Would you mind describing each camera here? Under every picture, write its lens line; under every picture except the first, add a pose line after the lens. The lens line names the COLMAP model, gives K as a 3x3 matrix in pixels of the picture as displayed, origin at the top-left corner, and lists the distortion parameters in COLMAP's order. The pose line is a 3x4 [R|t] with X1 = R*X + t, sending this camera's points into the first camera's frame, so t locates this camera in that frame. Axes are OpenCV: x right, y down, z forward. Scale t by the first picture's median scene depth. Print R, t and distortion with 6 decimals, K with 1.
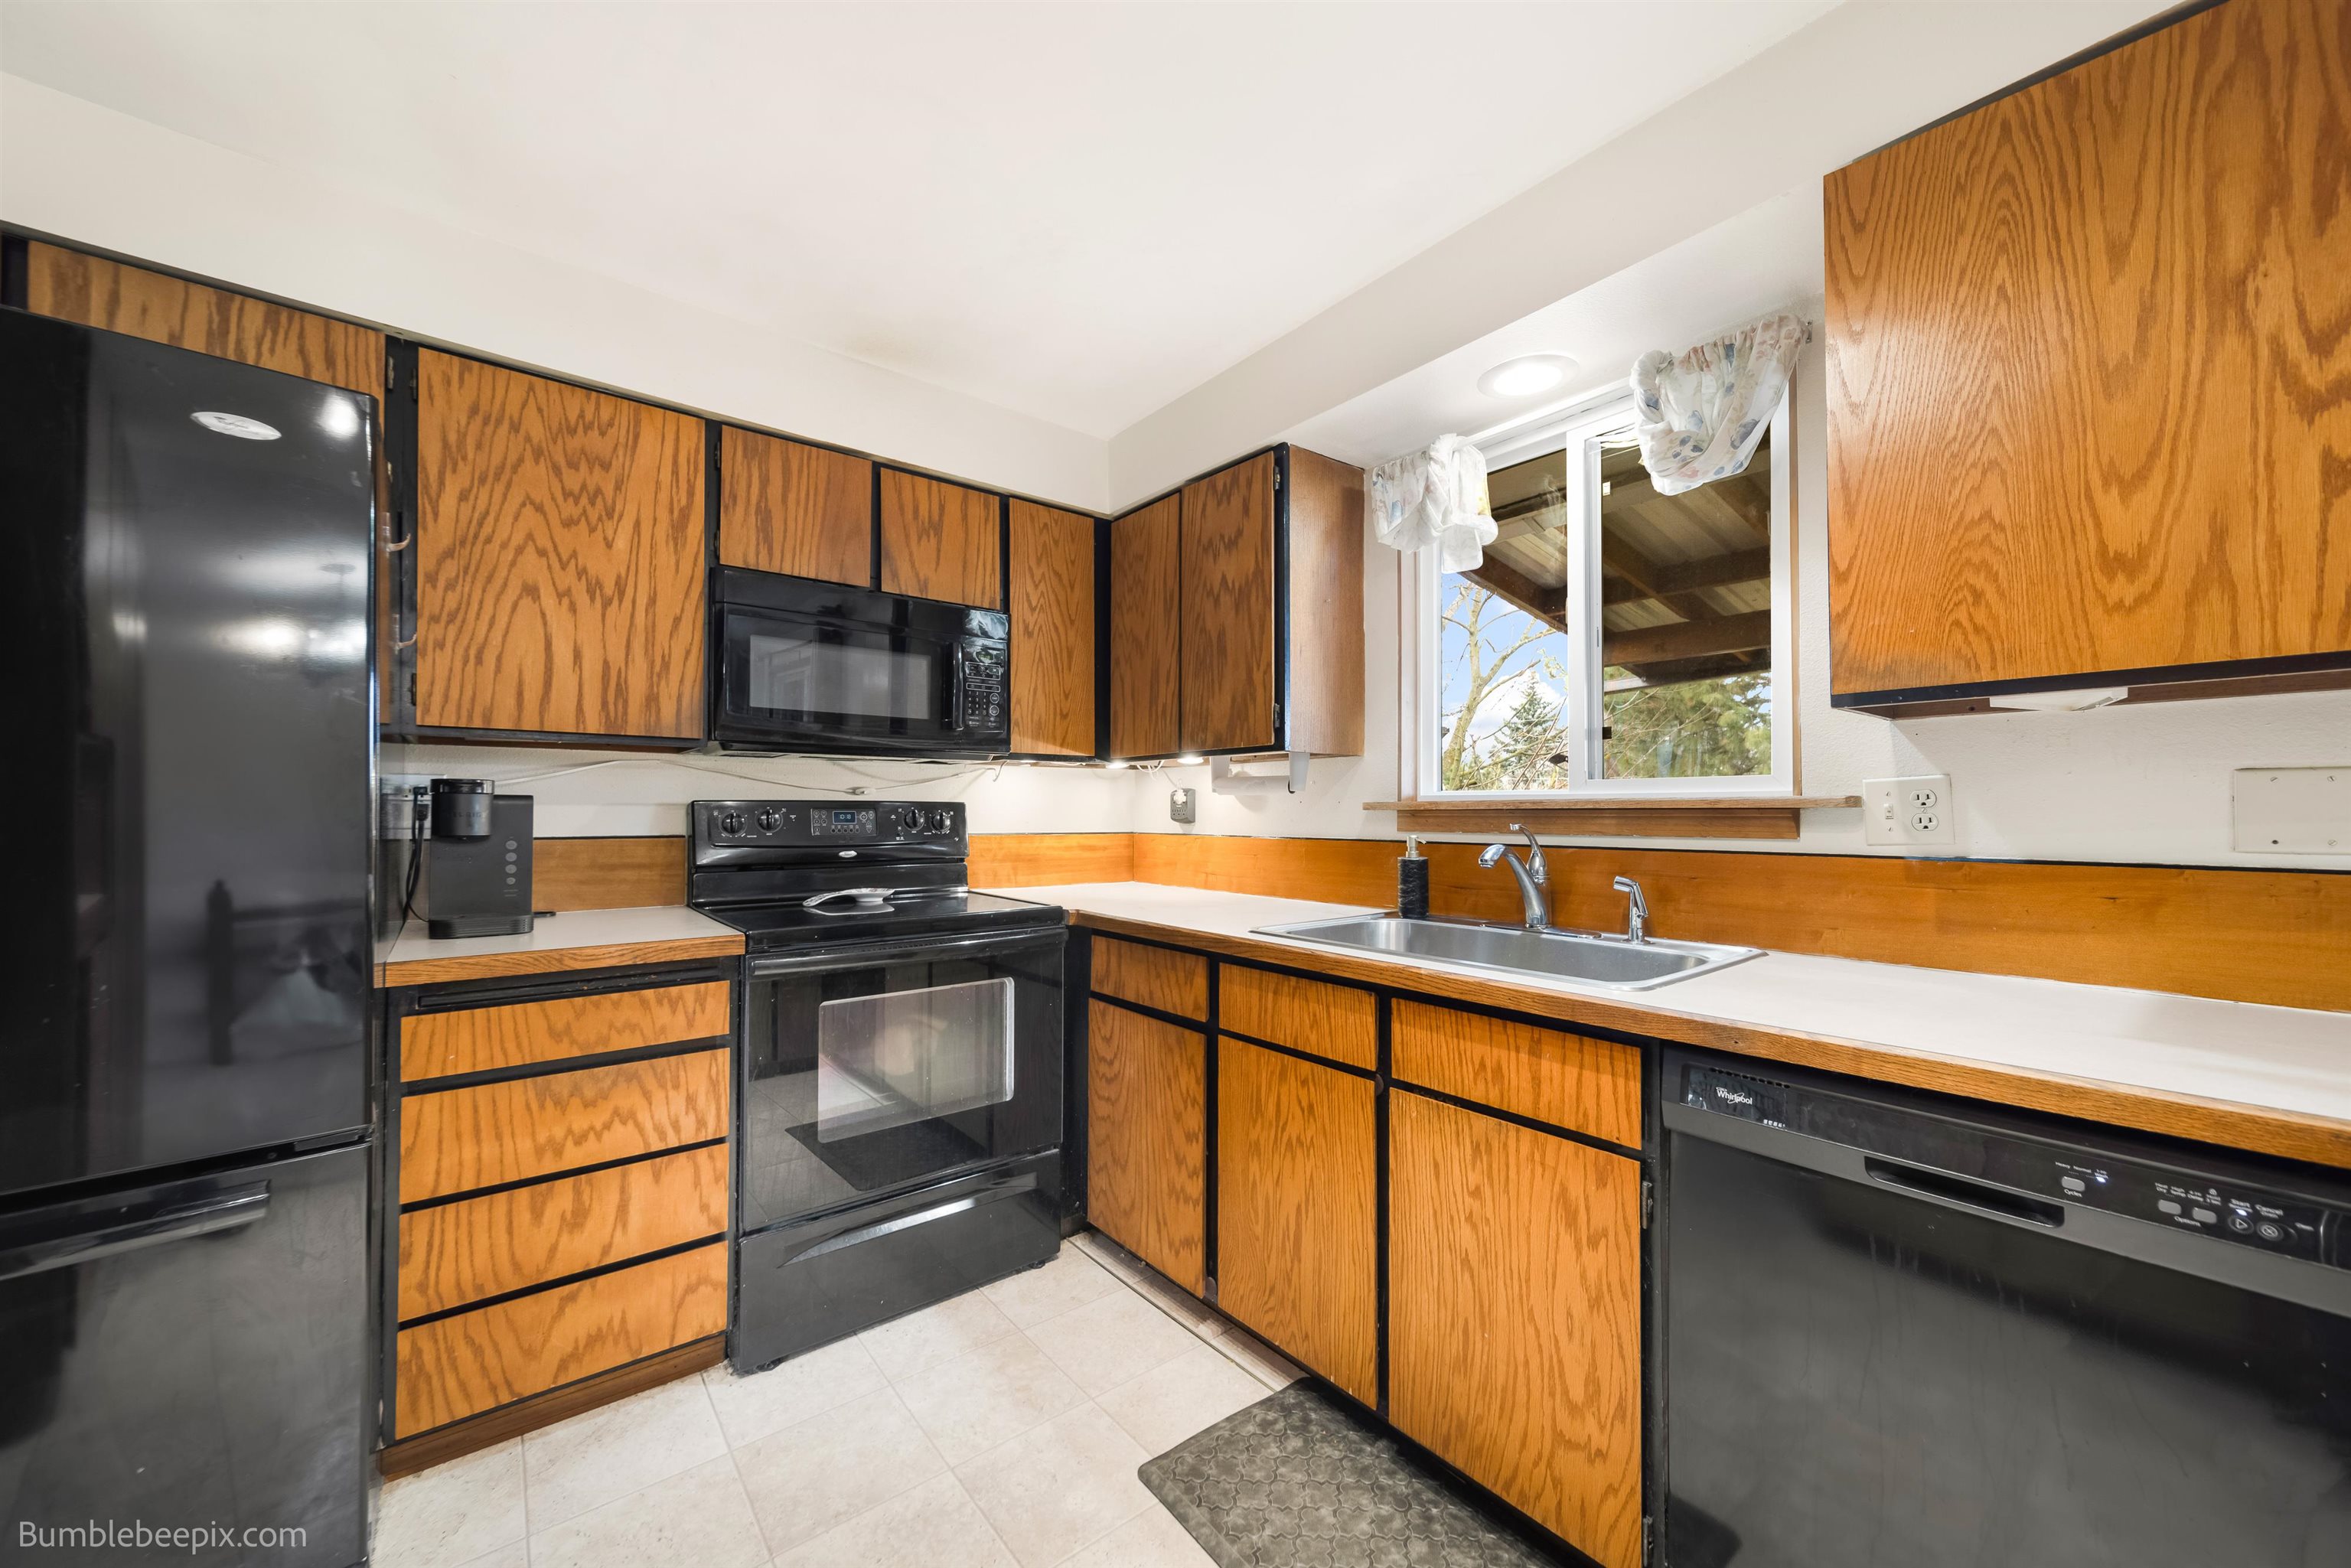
lens RADIAL K [[875.2, 0, 1200.8], [0, 875.2, 794.9], [0, 0, 1]] dist [0.005212, -0.000253]
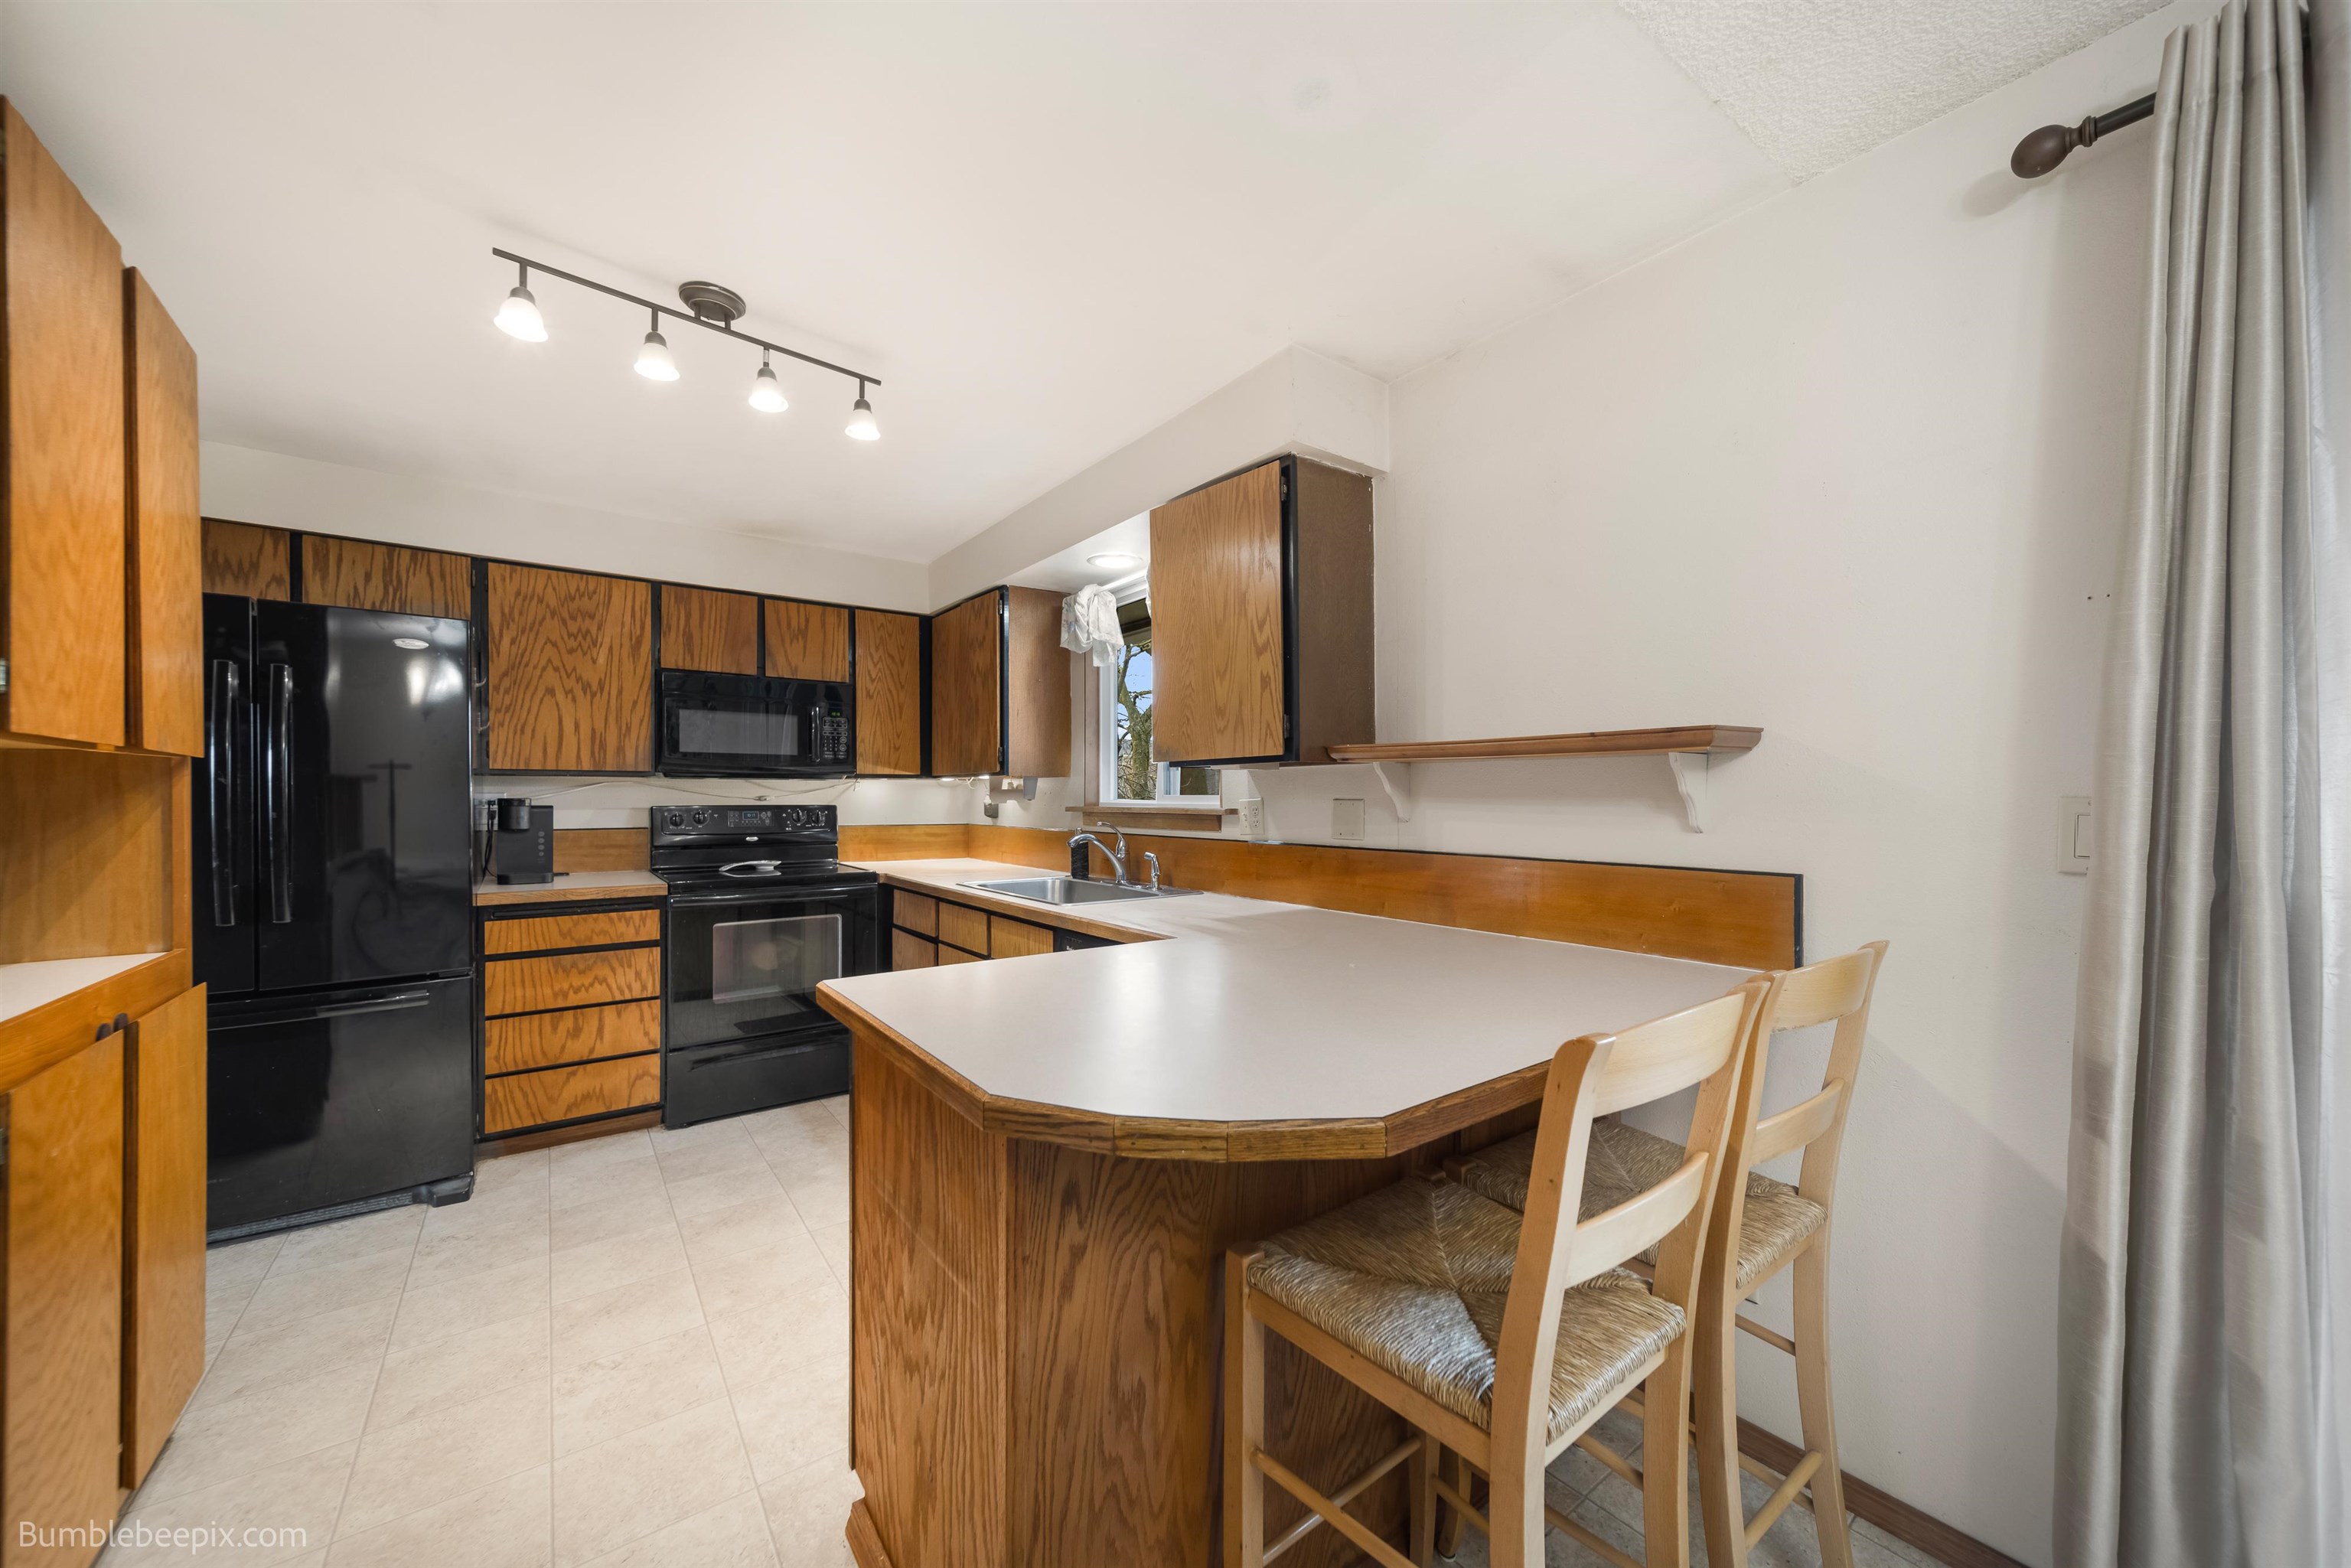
lens RADIAL K [[860.6, 0, 1183.6], [0, 860.6, 793.7], [0, 0, 1]] dist [0.009837, 0.000037]
pose [[0.998847, -0.000854, -0.048009, 0.592918], [0.001550, 0.999894, 0.014471, -0.046885], [0.047991, -0.014529, 0.998742, -0.681620]]
